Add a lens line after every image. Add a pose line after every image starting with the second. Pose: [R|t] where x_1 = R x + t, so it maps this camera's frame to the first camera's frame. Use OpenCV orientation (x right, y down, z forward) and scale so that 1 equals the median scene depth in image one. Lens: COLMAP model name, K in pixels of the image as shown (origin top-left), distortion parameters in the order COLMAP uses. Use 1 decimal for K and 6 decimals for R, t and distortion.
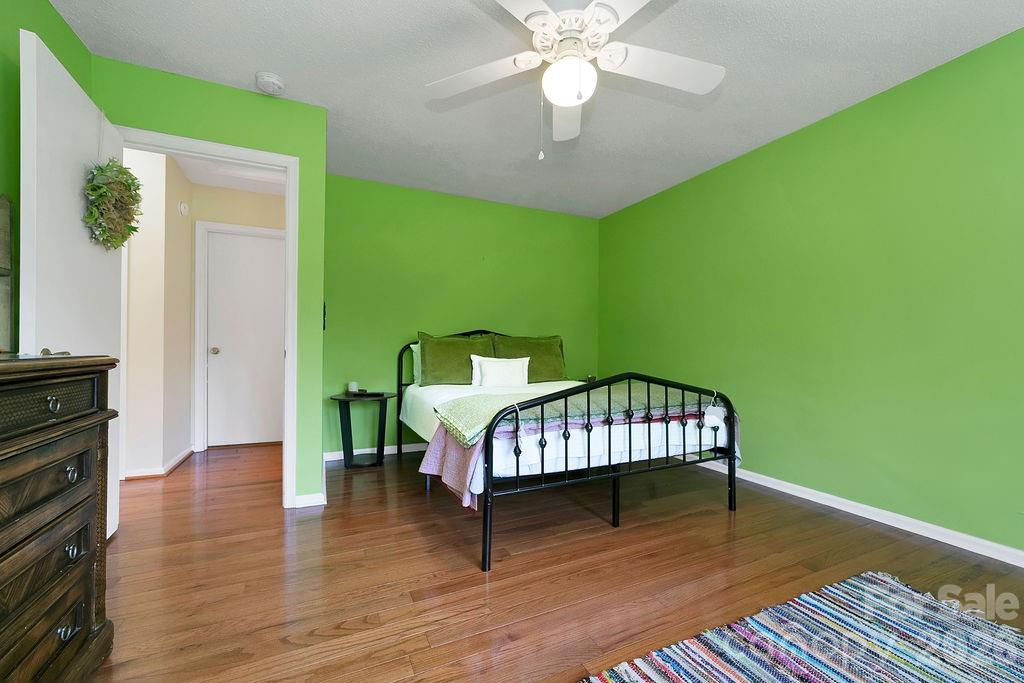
lens RADIAL K [[392.0, 0, 519.5], [0, 392.0, 344.4], [0, 0, 1]] dist [0.000451, 0.000186]
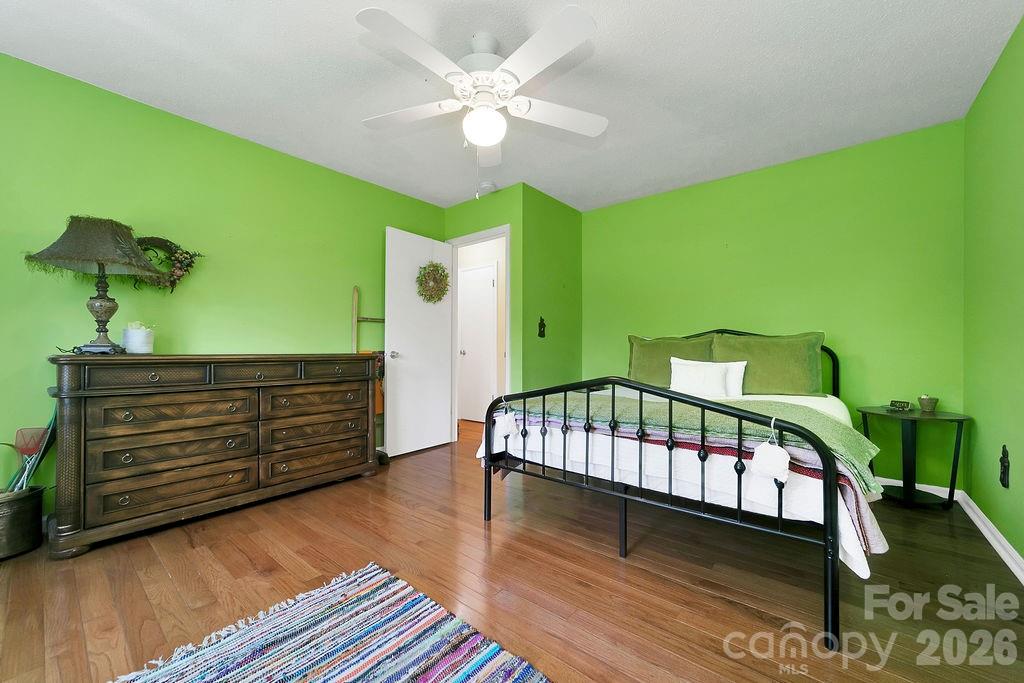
lens RADIAL K [[392.0, 0, 519.5], [0, 392.0, 344.4], [0, 0, 1]] dist [0.000451, 0.000186]
pose [[0.449866, -0.016721, -0.892940, 0.956936], [0.008206, 0.999860, -0.014588, 0.011711], [0.893059, -0.000765, 0.449940, 0.429675]]
